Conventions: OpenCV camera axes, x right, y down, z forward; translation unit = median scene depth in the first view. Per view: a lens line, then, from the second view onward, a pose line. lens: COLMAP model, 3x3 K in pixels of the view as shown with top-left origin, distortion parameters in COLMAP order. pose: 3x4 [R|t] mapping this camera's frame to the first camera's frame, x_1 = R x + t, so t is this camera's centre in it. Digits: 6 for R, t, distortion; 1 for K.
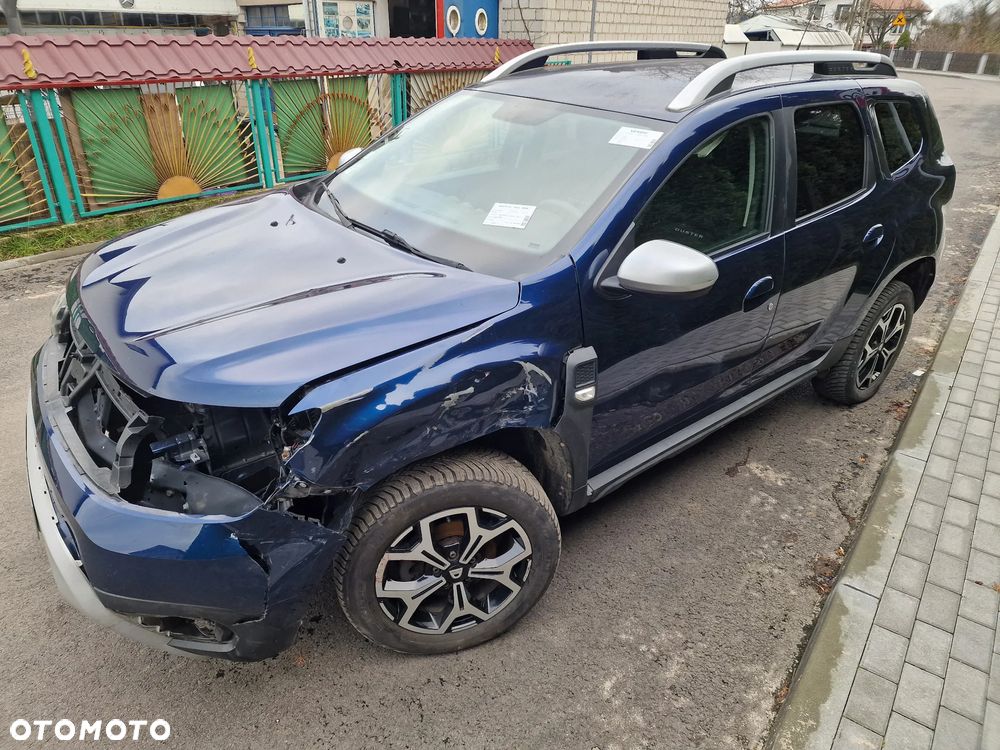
lens RADIAL K [[669.0, 0, 485.2], [0, 669.0, 371.3], [0, 0, 1]] dist [0.082480, -0.071591]
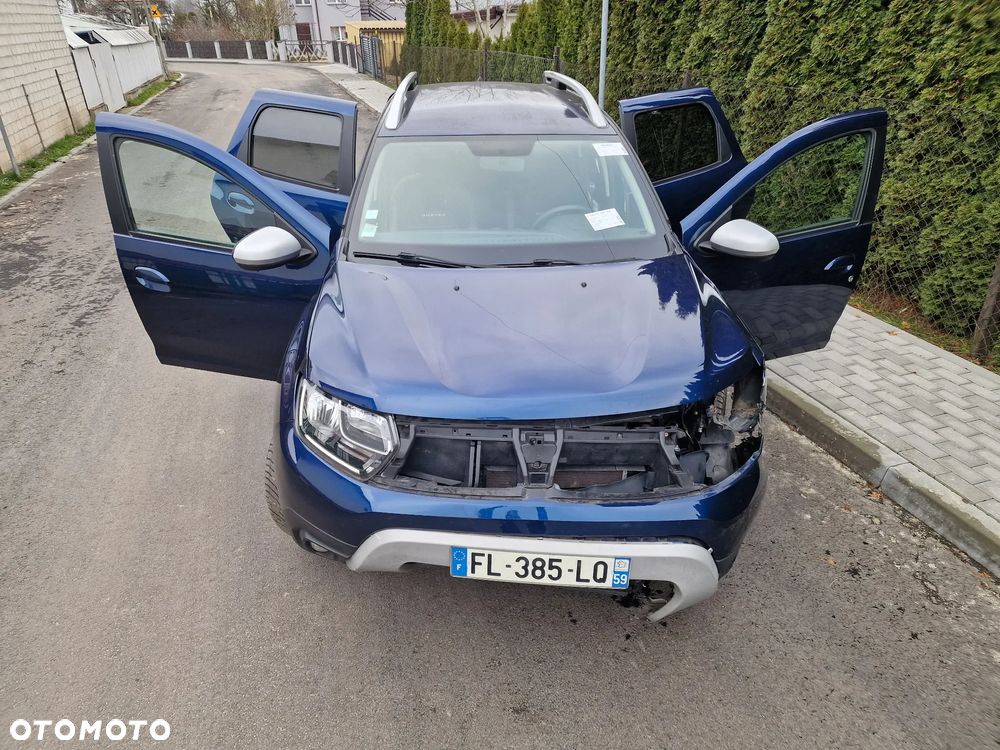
lens RADIAL K [[667.1, 0, 491.3], [0, 667.1, 373.7], [0, 0, 1]] dist [0.079051, -0.069563]
pose [[0.583672, -0.403555, 0.704607, -1.154479], [0.392675, 0.899819, 0.190082, -0.294207], [-0.710727, 0.165736, 0.683665, 0.288492]]
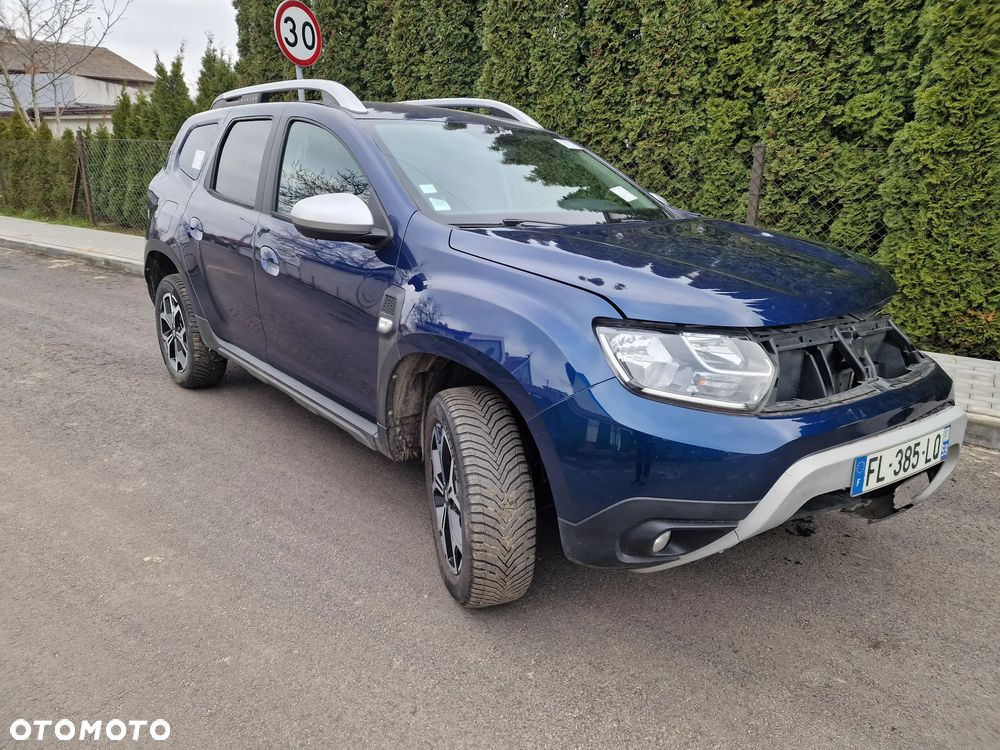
lens RADIAL K [[671.8, 0, 501.8], [0, 671.8, 355.1], [0, 0, 1]] dist [0.073809, -0.068301]
pose [[-0.039432, -0.303356, 0.952061, -1.363042], [0.436953, 0.851638, 0.289456, -0.458099], [-0.898620, 0.427420, 0.098970, 1.213379]]
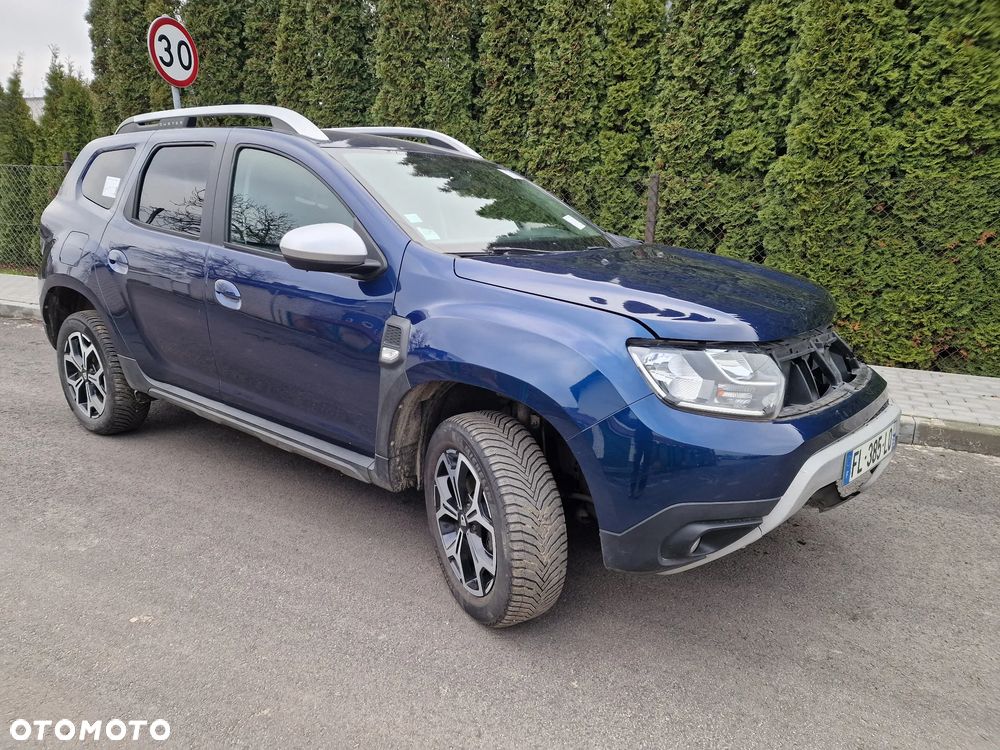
lens RADIAL K [[667.1, 0, 491.3], [0, 667.1, 373.7], [0, 0, 1]] dist [0.079051, -0.069563]
pose [[-0.233309, -0.287658, 0.928881, -1.352703], [0.418321, 0.832642, 0.362925, -0.556035], [-0.877824, 0.473244, -0.073929, 1.403168]]
